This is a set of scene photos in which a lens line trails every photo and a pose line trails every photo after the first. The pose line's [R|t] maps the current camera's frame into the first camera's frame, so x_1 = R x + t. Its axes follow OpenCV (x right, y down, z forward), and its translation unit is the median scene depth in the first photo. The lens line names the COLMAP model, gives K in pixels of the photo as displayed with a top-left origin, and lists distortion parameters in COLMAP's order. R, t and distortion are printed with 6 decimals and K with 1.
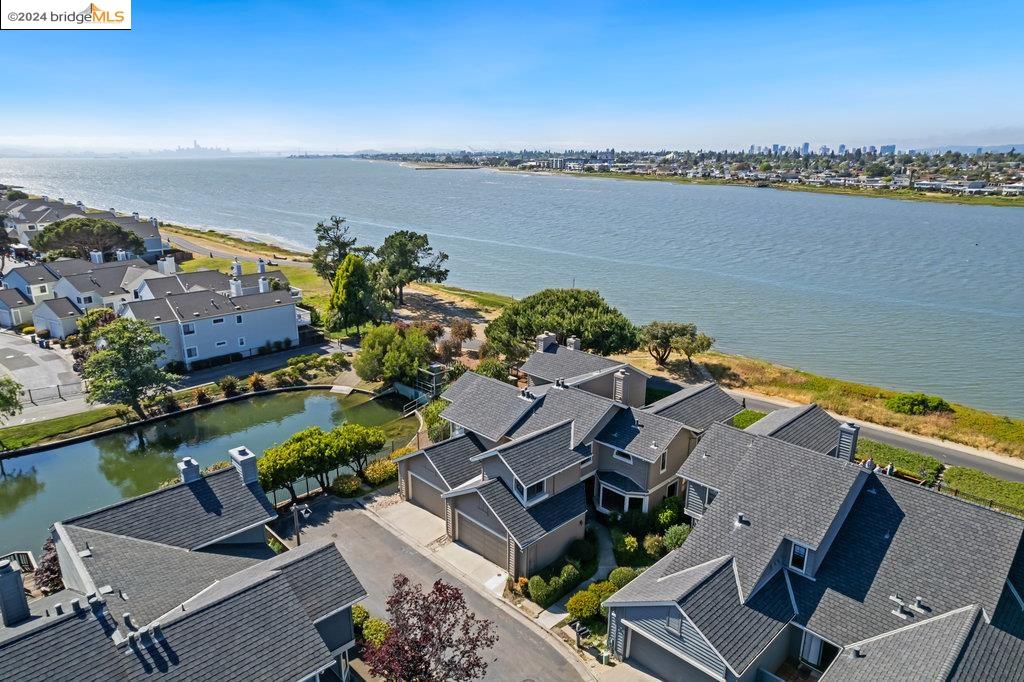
lens RADIAL K [[655.0, 0, 510.6], [0, 655.0, 337.7], [0, 0, 1]] dist [-0.055755, 0.041413]
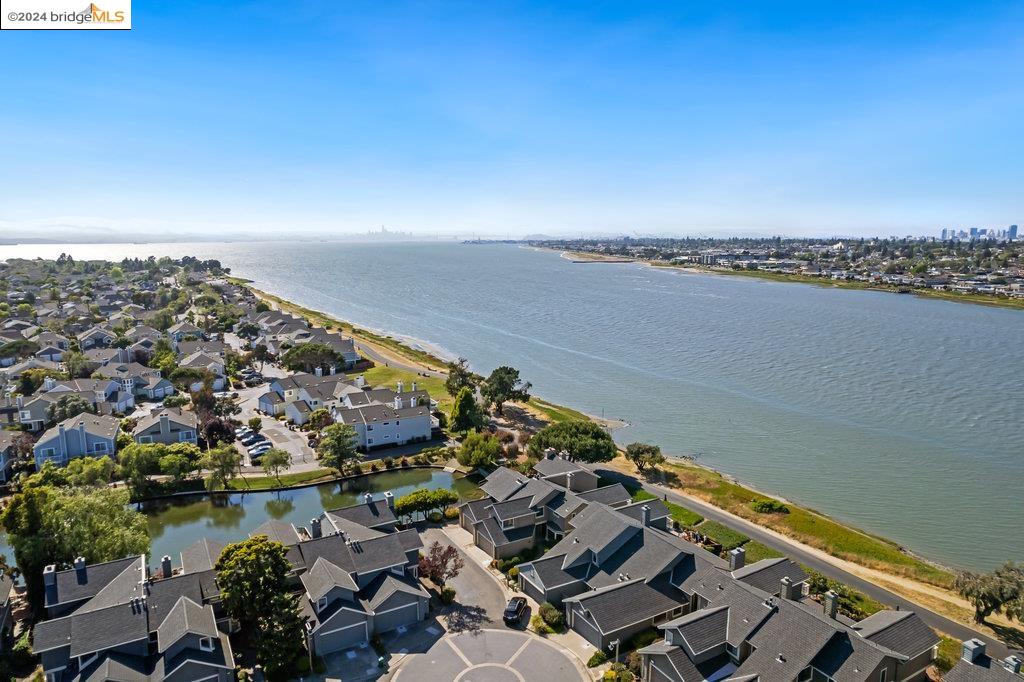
lens RADIAL K [[655.0, 0, 512.0], [0, 655.0, 343.2], [0, 0, 1]] dist [-0.055755, 0.041413]
pose [[0.969917, 0.035821, -0.240785, 0.299159], [-0.062985, 0.992361, -0.106080, -0.077346], [0.235146, 0.118055, 0.964764, -0.653846]]
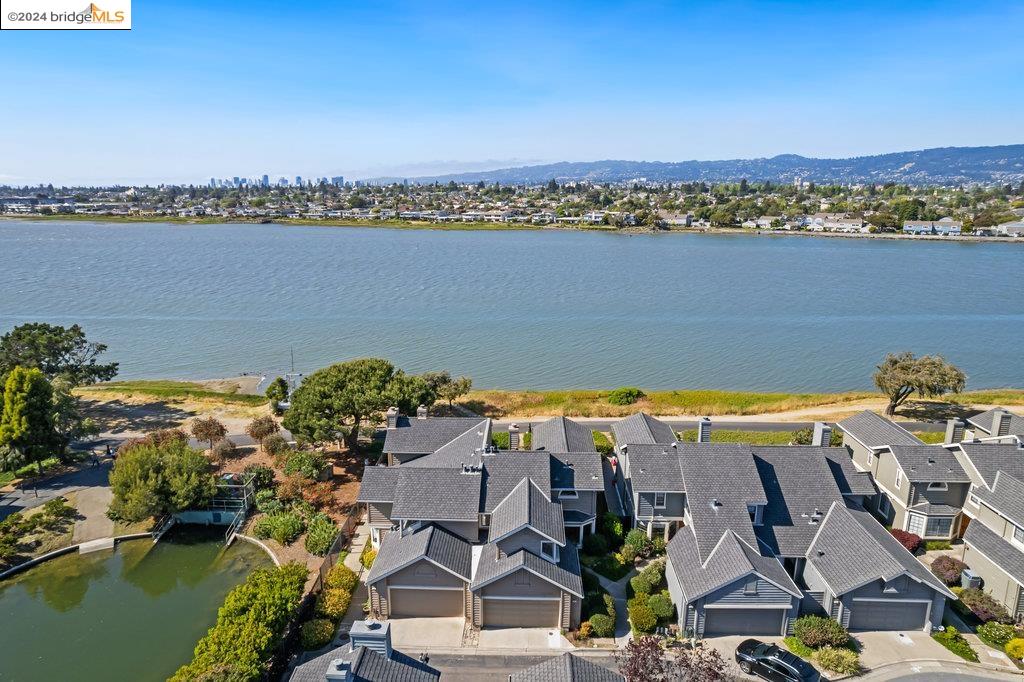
lens RADIAL K [[655.0, 0, 510.0], [0, 655.0, 339.3], [0, 0, 1]] dist [-0.055755, 0.041413]
pose [[0.719481, -0.162222, 0.675301, -0.369539], [0.192007, 0.980902, 0.031066, -0.083998], [-0.667444, 0.107311, 0.736888, 0.101749]]
